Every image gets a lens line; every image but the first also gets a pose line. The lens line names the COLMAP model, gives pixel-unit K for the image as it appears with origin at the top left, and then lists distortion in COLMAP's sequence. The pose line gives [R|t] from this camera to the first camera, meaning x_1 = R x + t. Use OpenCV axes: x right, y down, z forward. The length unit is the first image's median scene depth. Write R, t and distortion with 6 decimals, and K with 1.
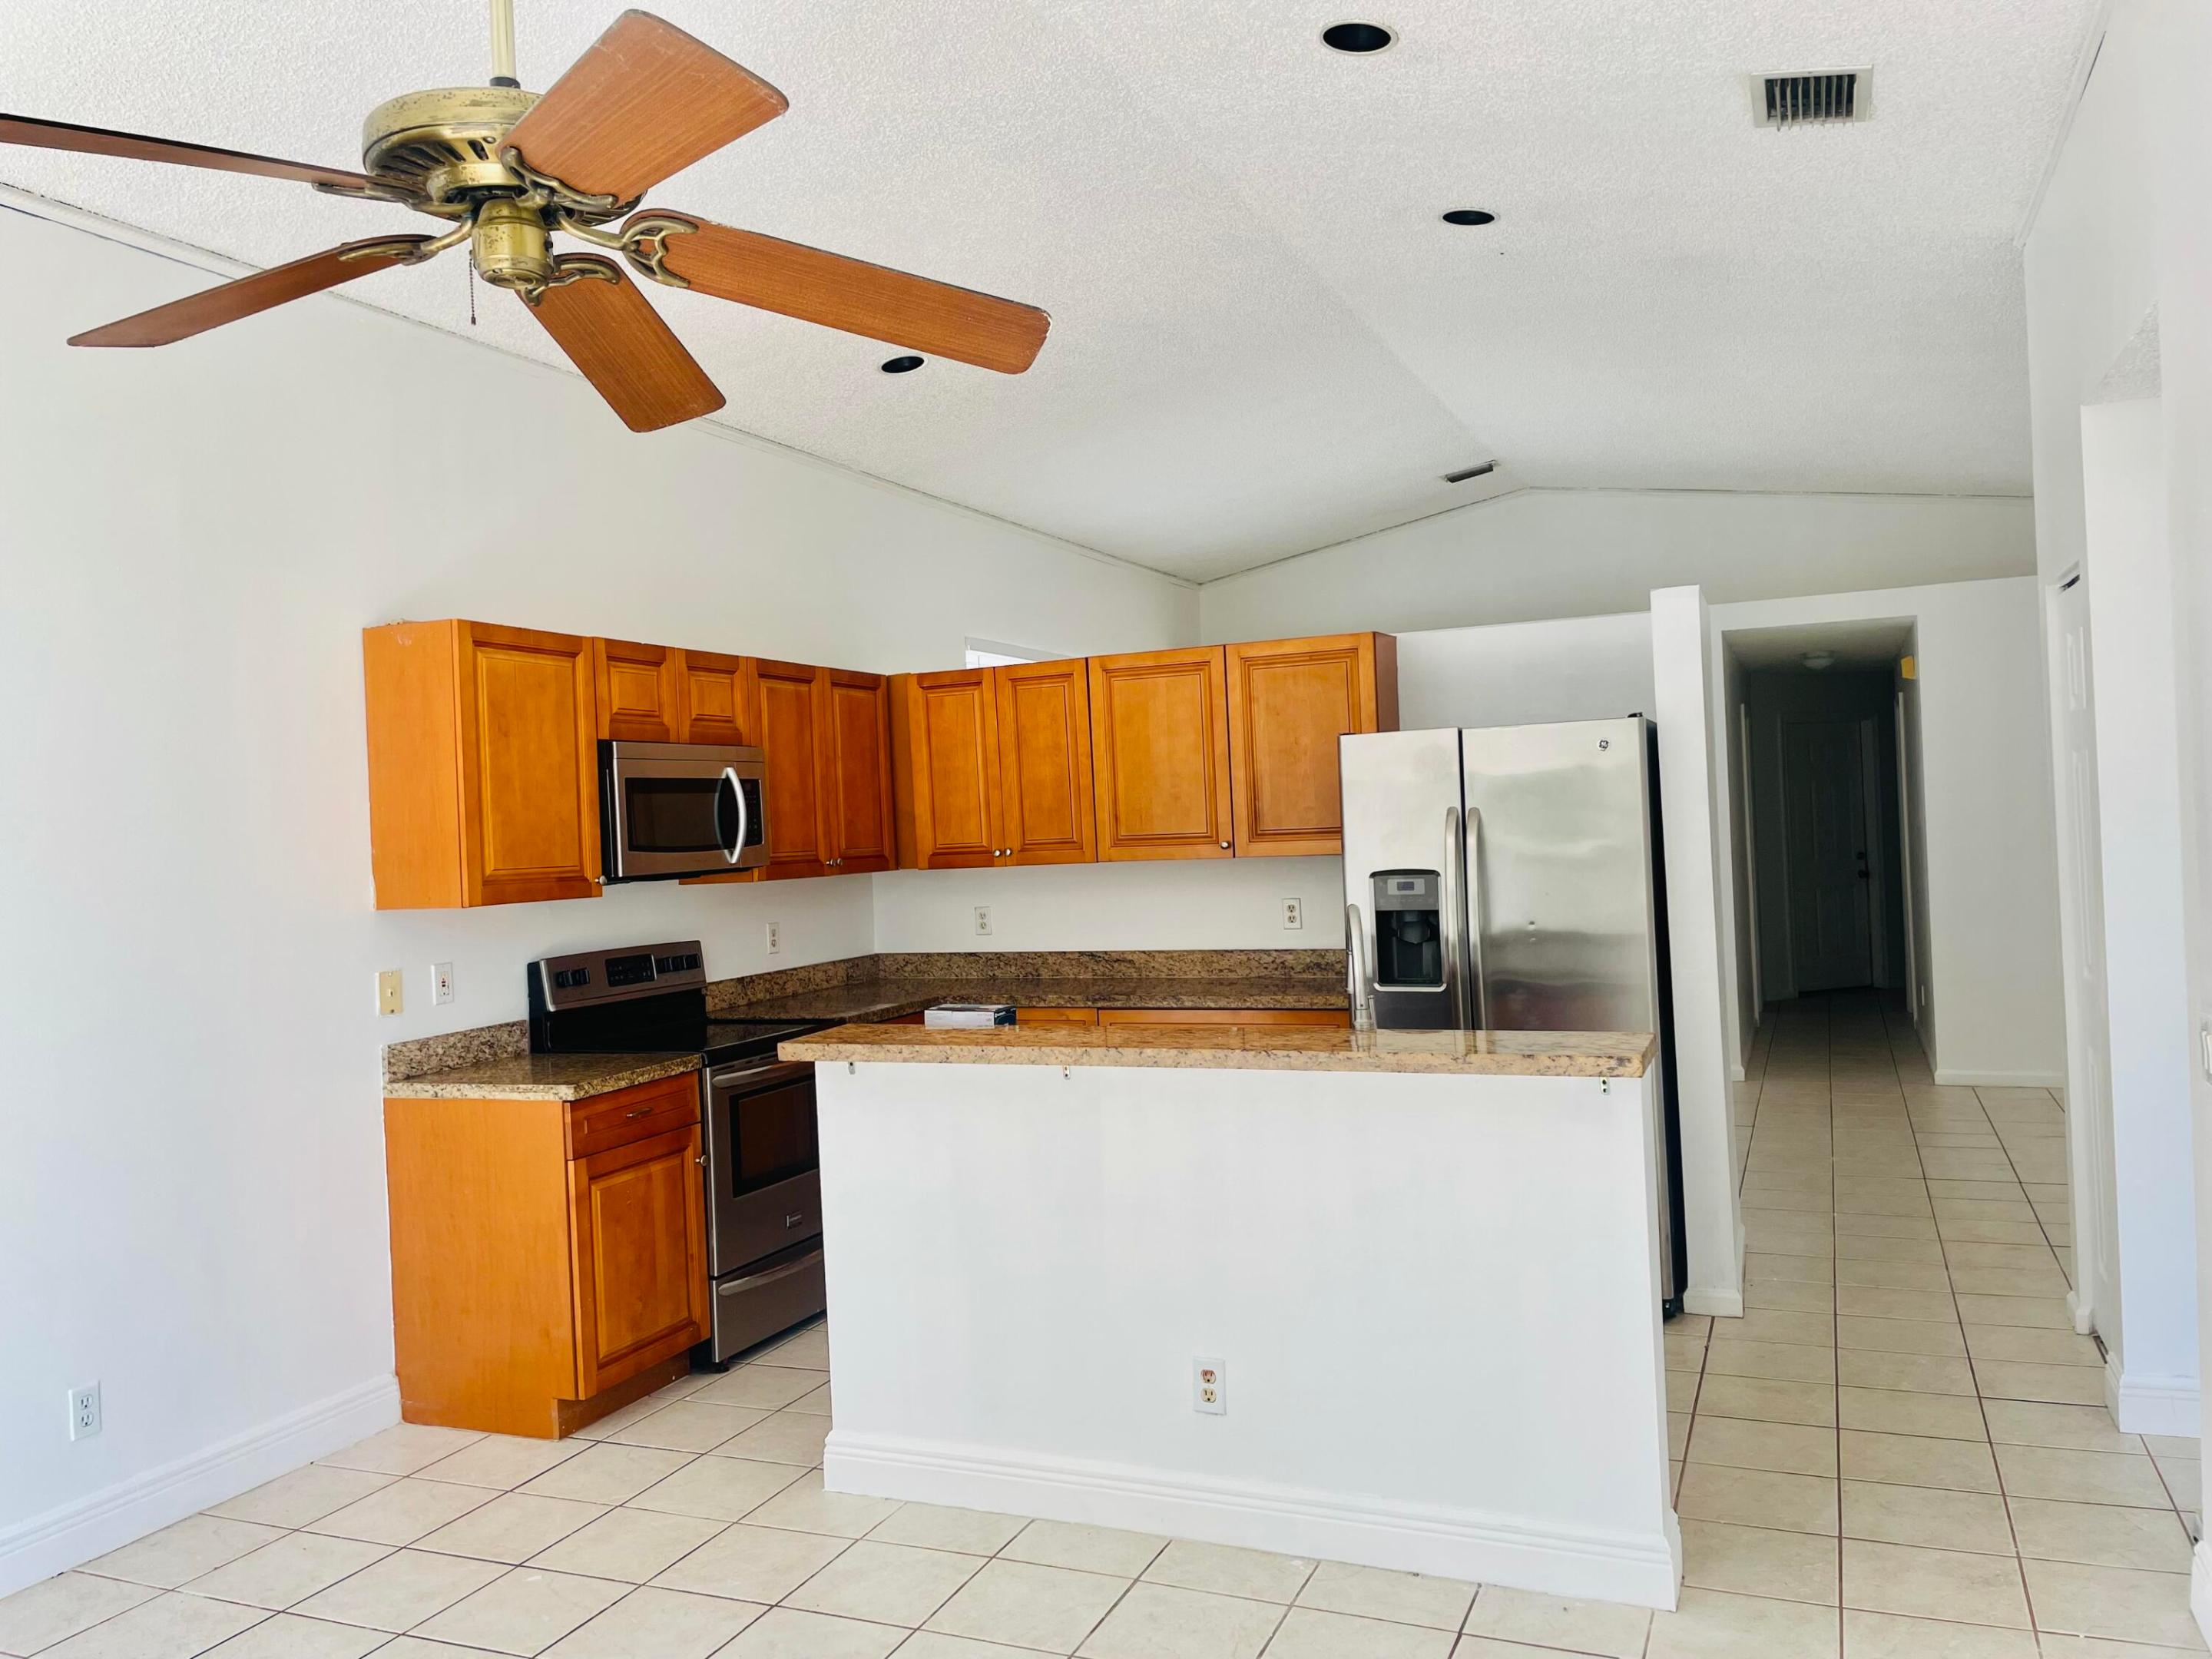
lens RADIAL K [[1693.8, 0, 1106.0], [0, 1693.8, 829.5], [0, 0, 1]] dist [0.095554, -0.124254]
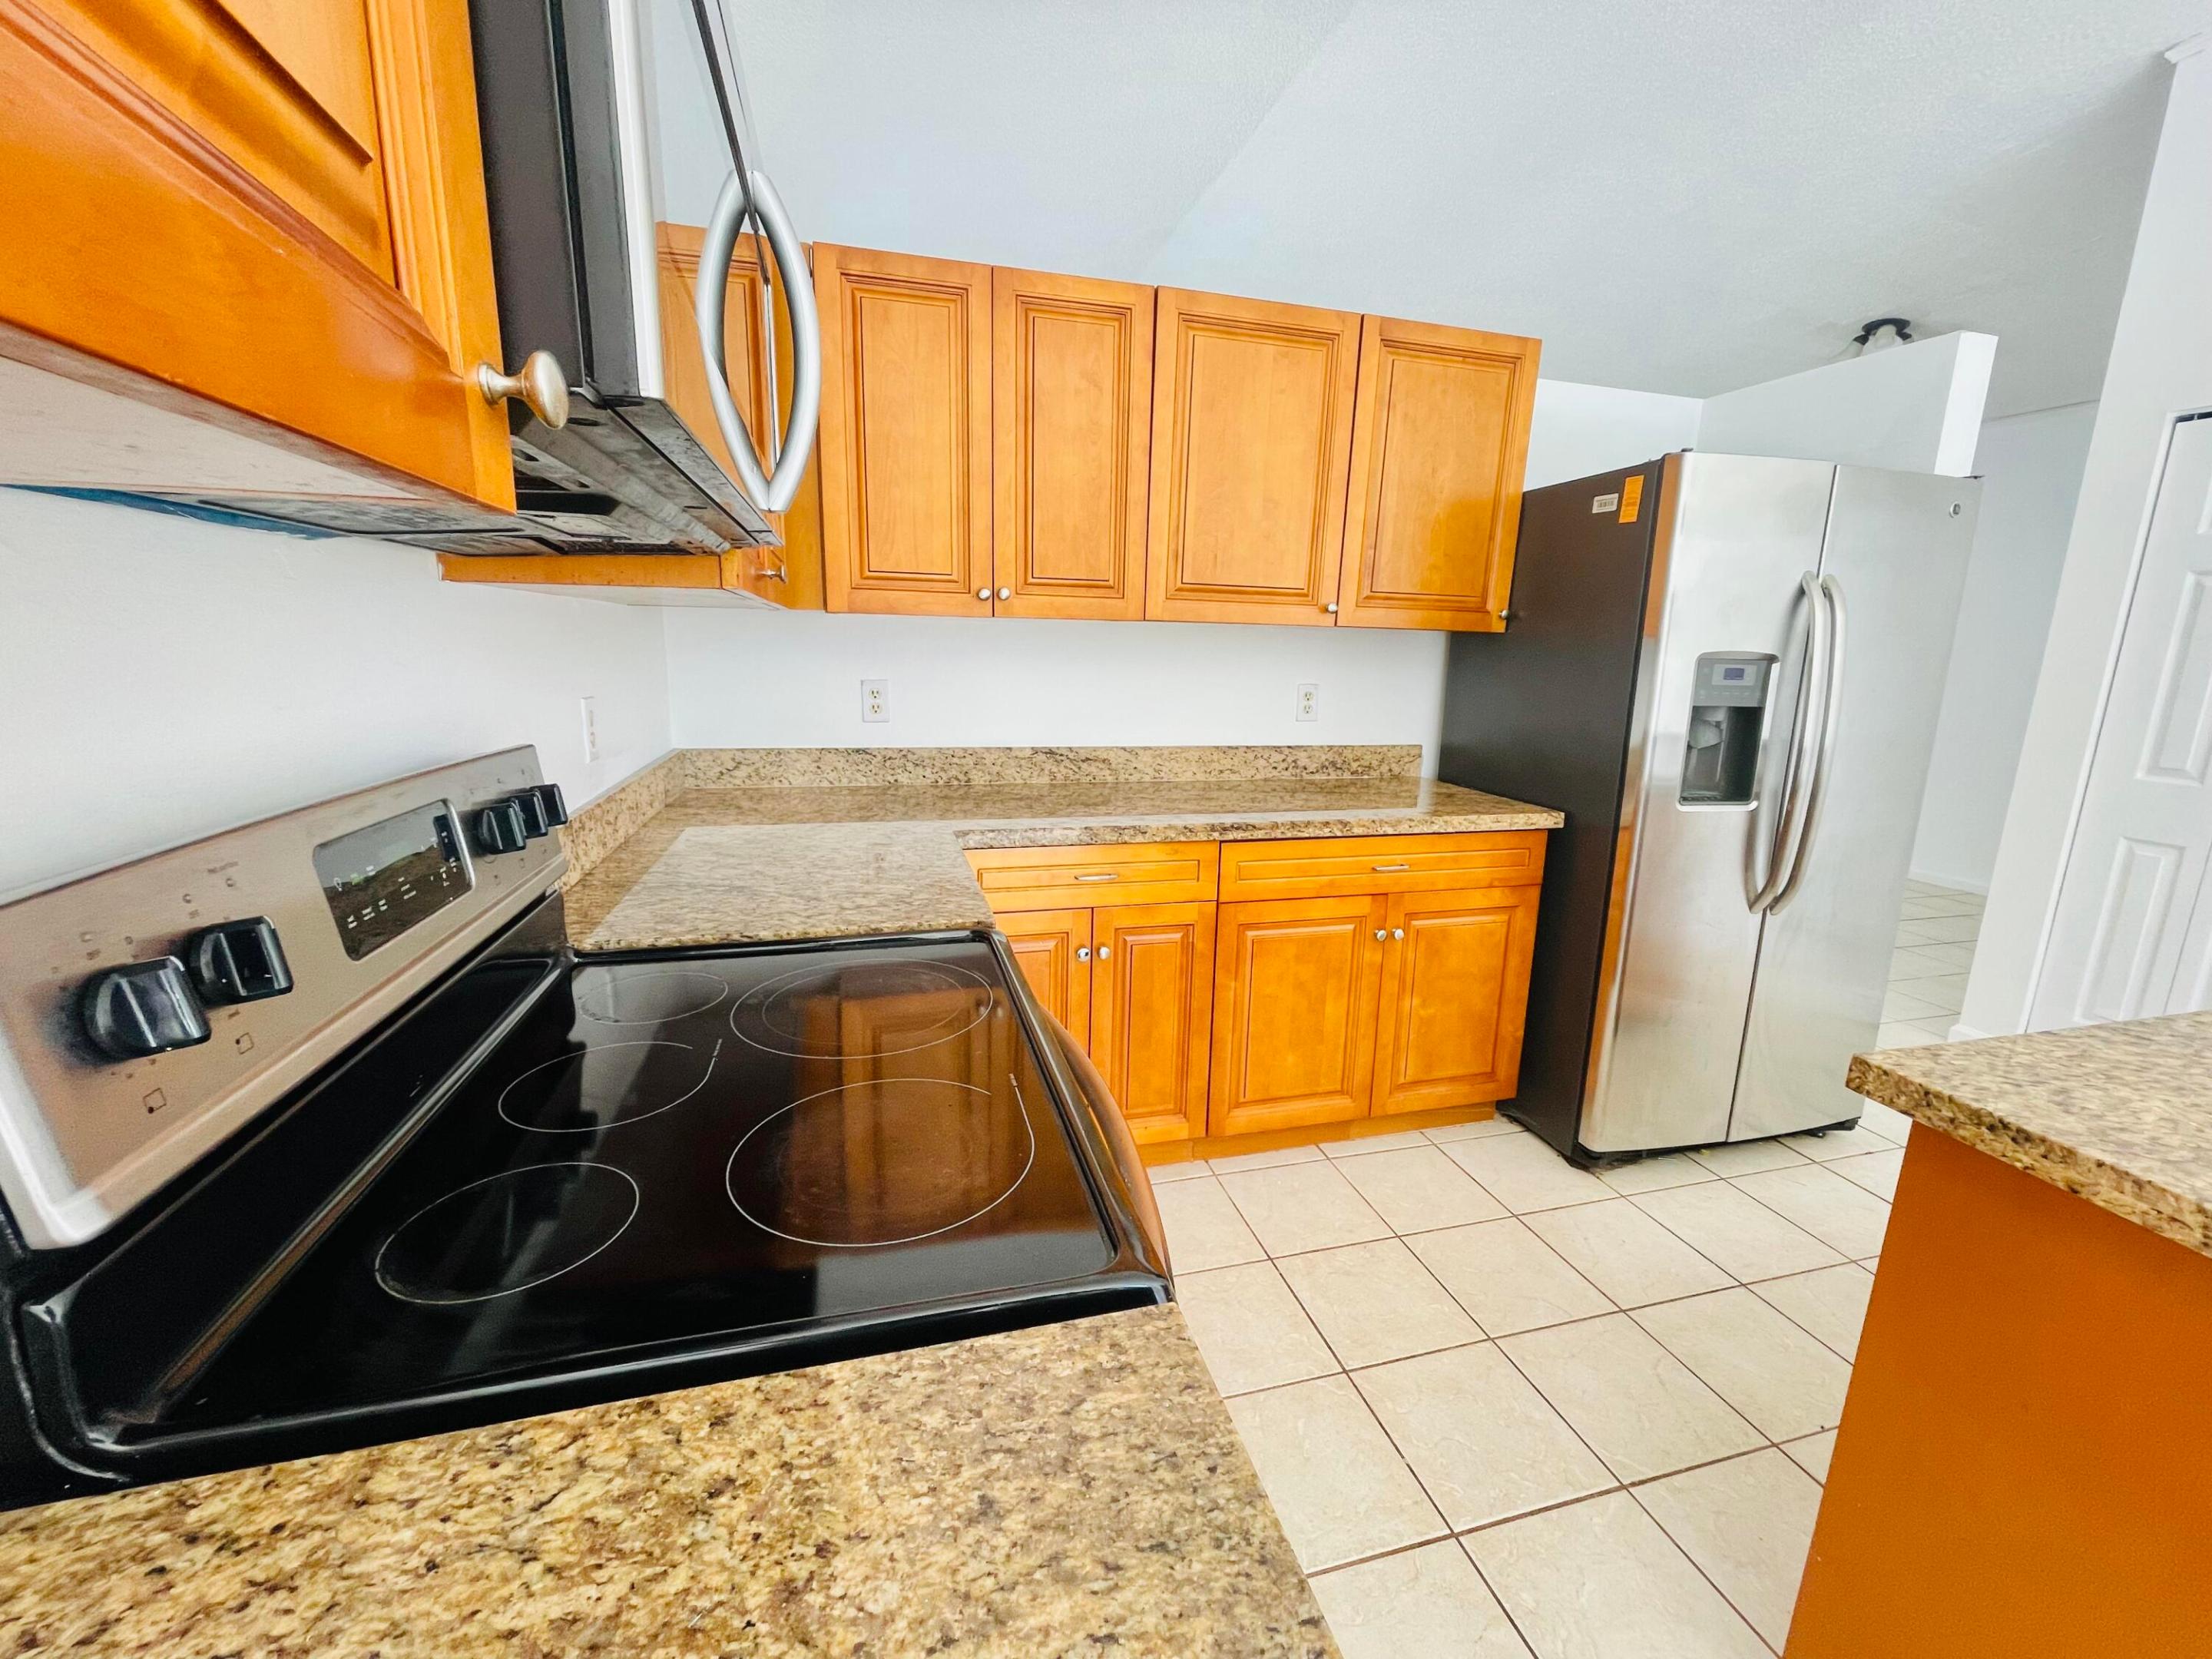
lens RADIAL K [[890.5, 0, 1106.0], [0, 890.5, 829.5], [0, 0, 1]] dist [0.000360, -0.000003]
pose [[0.781705, -0.066589, 0.620083, -0.238373], [-0.055673, 0.982863, 0.175731, 0.039007], [-0.621158, -0.171891, 0.764602, 0.706130]]
